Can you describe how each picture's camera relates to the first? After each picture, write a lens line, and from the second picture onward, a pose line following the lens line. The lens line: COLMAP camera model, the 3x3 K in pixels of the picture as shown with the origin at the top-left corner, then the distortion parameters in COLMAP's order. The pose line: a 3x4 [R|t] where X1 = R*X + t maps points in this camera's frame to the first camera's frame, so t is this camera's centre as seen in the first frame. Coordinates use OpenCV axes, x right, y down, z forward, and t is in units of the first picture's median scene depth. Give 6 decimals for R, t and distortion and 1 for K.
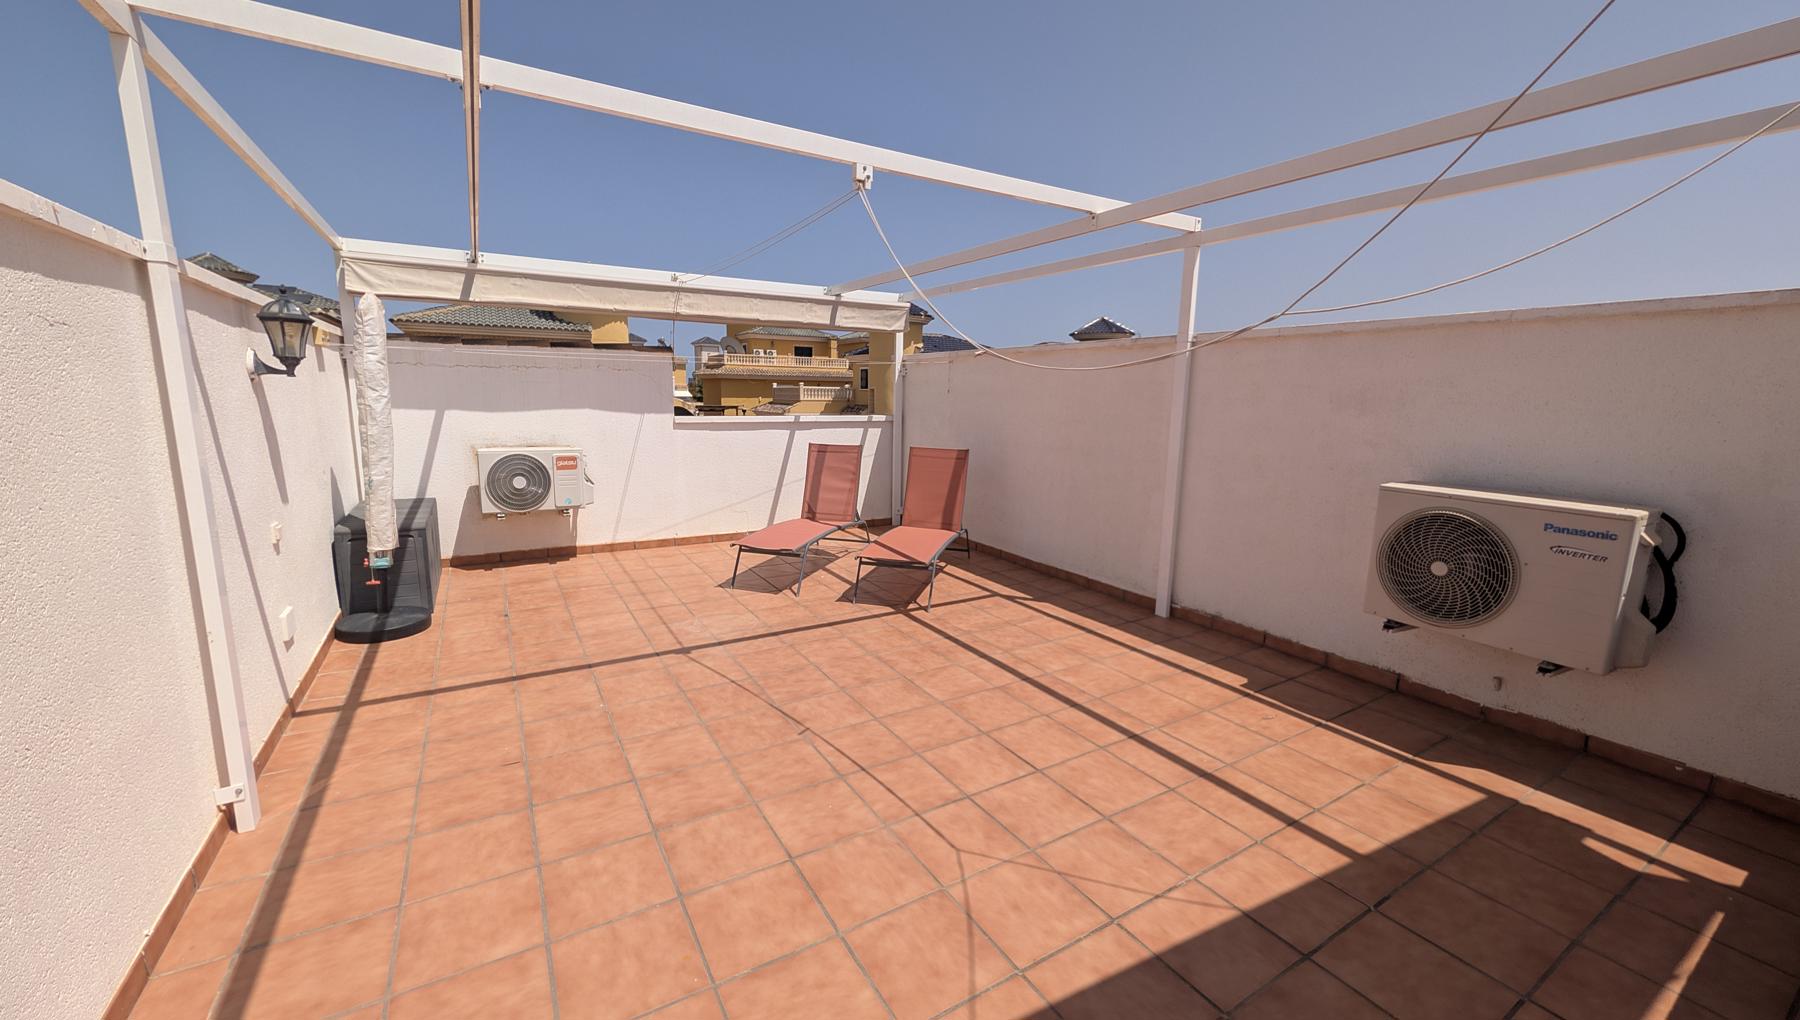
lens RADIAL K [[692.4, 0, 899.8], [0, 692.4, 507.9], [0, 0, 1]] dist [0.003723, 0.000415]
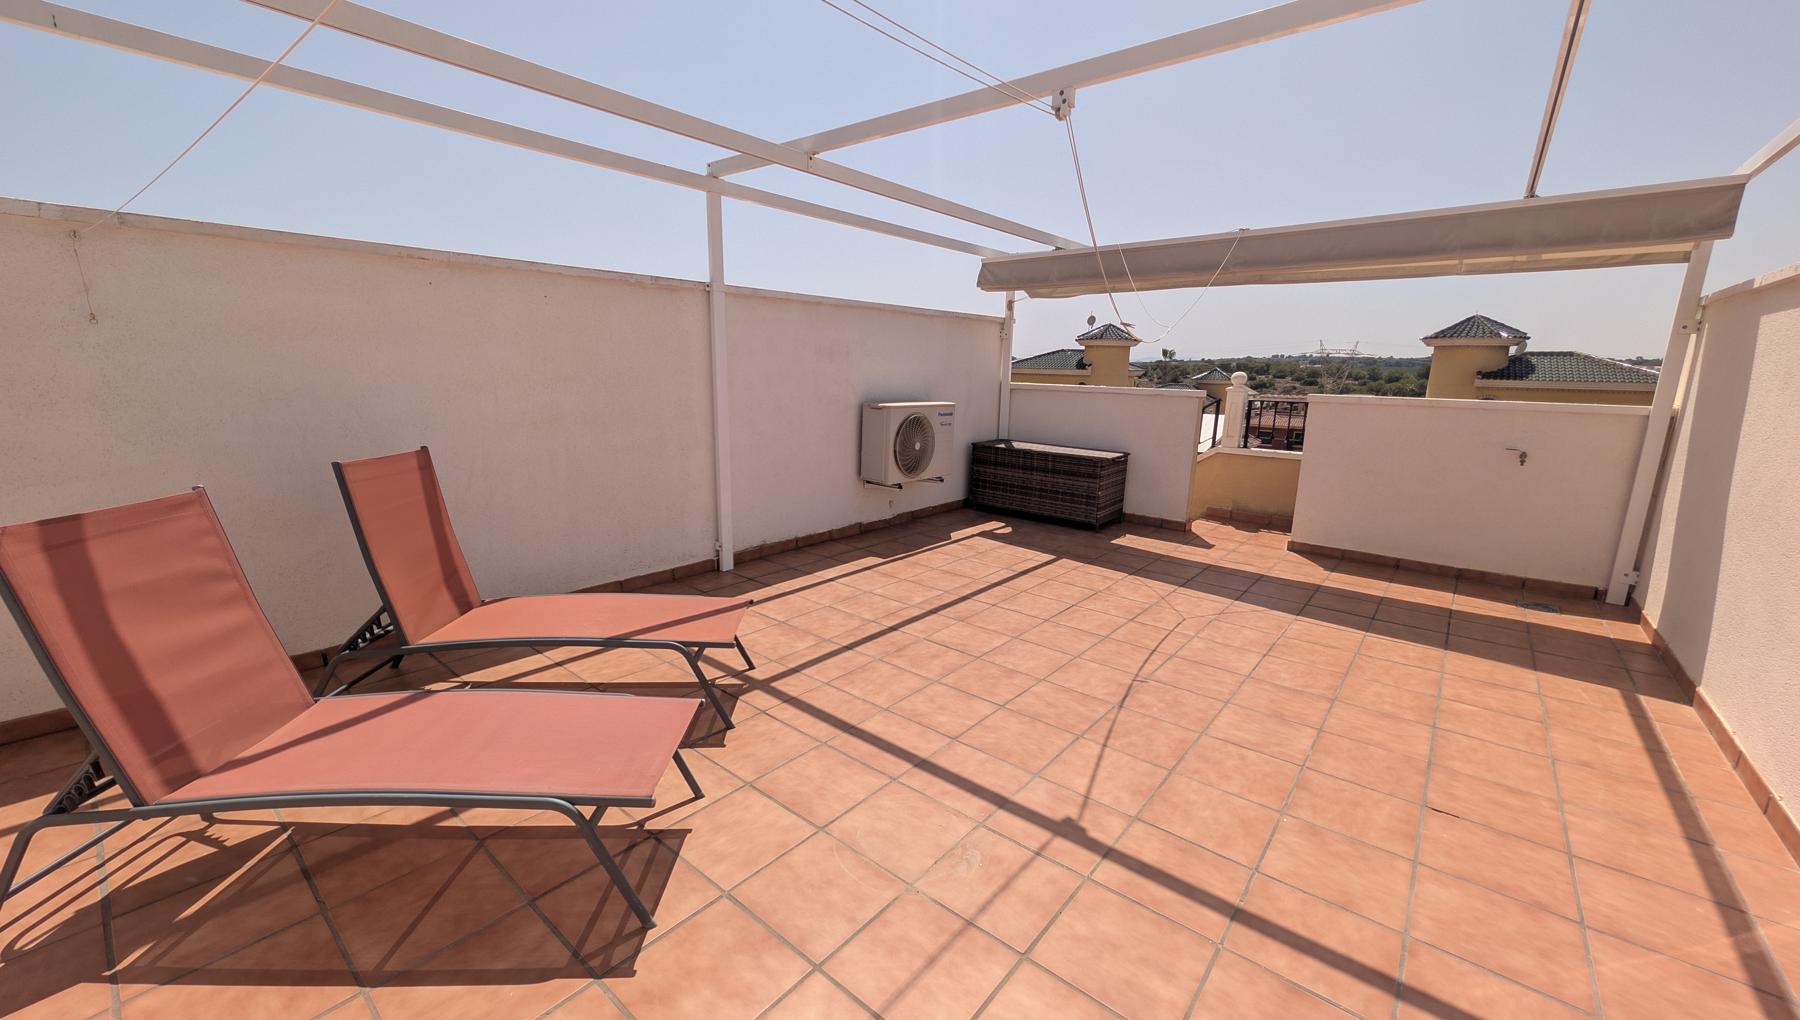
lens RADIAL K [[692.4, 0, 900.9], [0, 692.4, 508.6], [0, 0, 1]] dist [0.003723, 0.000415]
pose [[-0.332729, -0.215224, 0.918134, -0.773578], [0.129484, 0.953959, 0.270546, -0.213213], [-0.934090, 0.208903, -0.289542, 1.330449]]
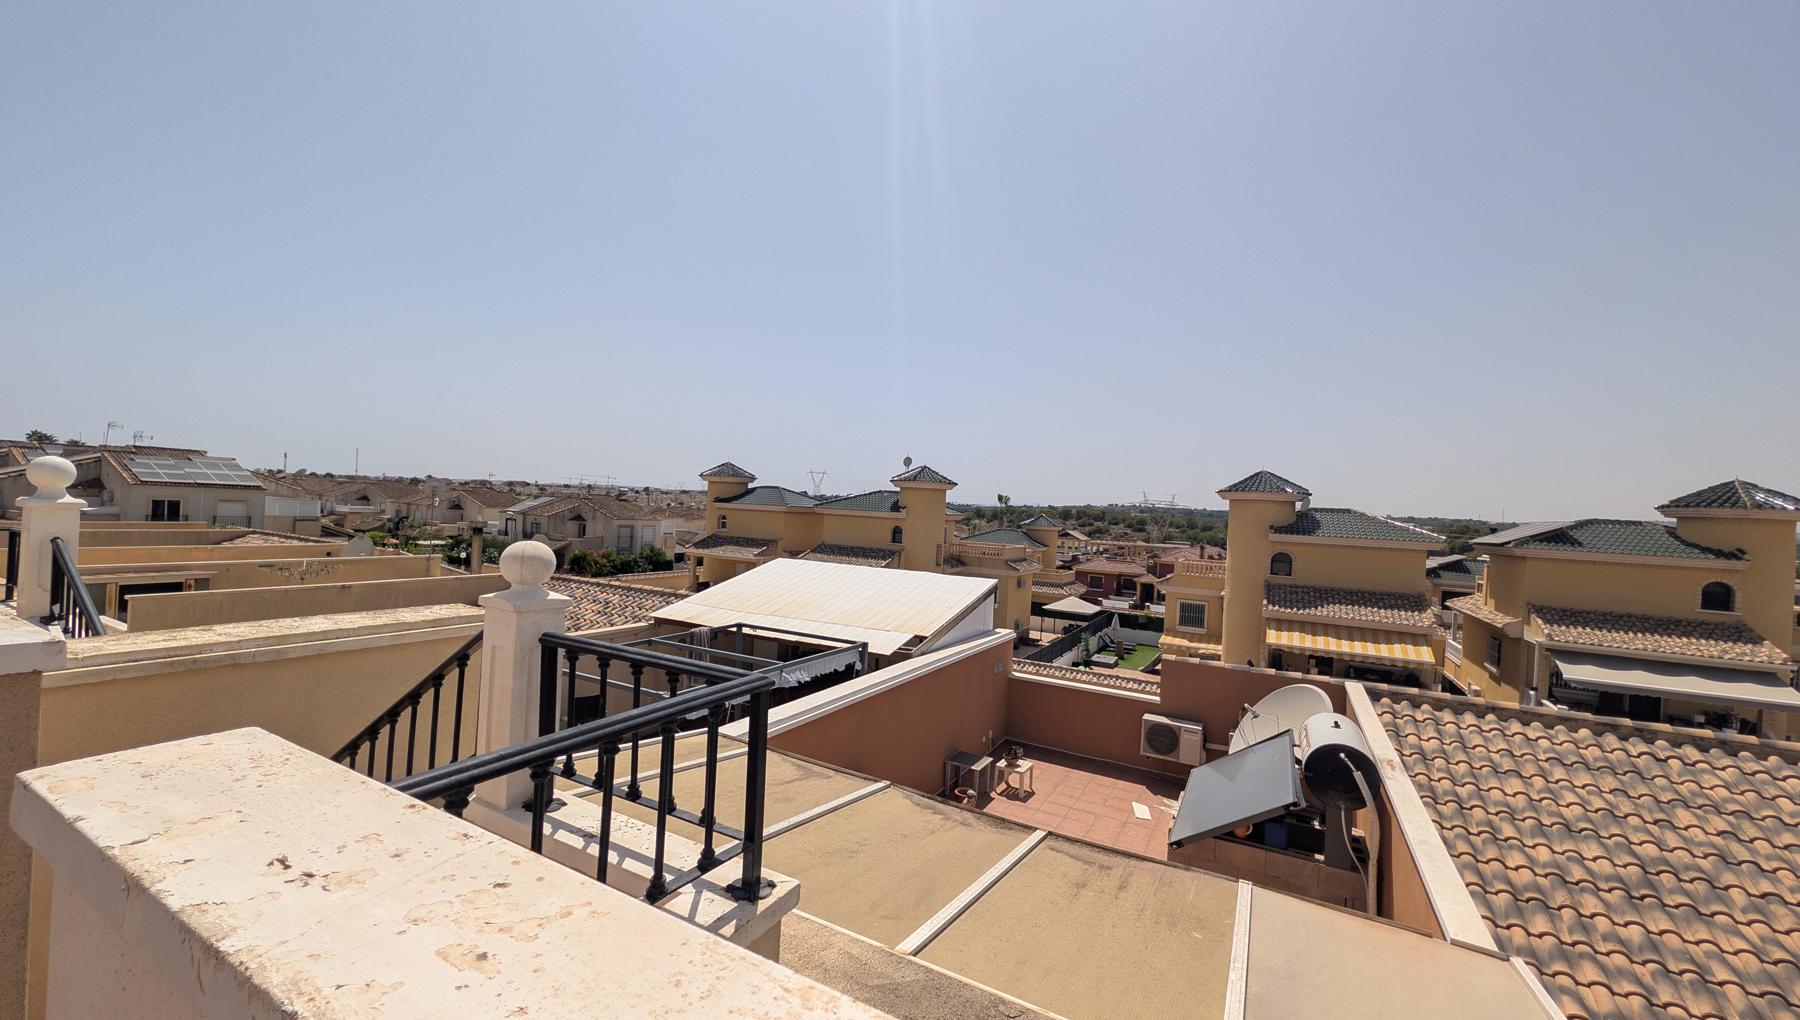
lens RADIAL K [[692.4, 0, 897.9], [0, 692.4, 508.8], [0, 0, 1]] dist [0.003723, 0.000415]
pose [[-0.500910, -0.042754, 0.864443, -0.474037], [0.084331, 0.991616, 0.097910, -0.138295], [-0.861381, 0.121944, -0.493105, 0.822333]]
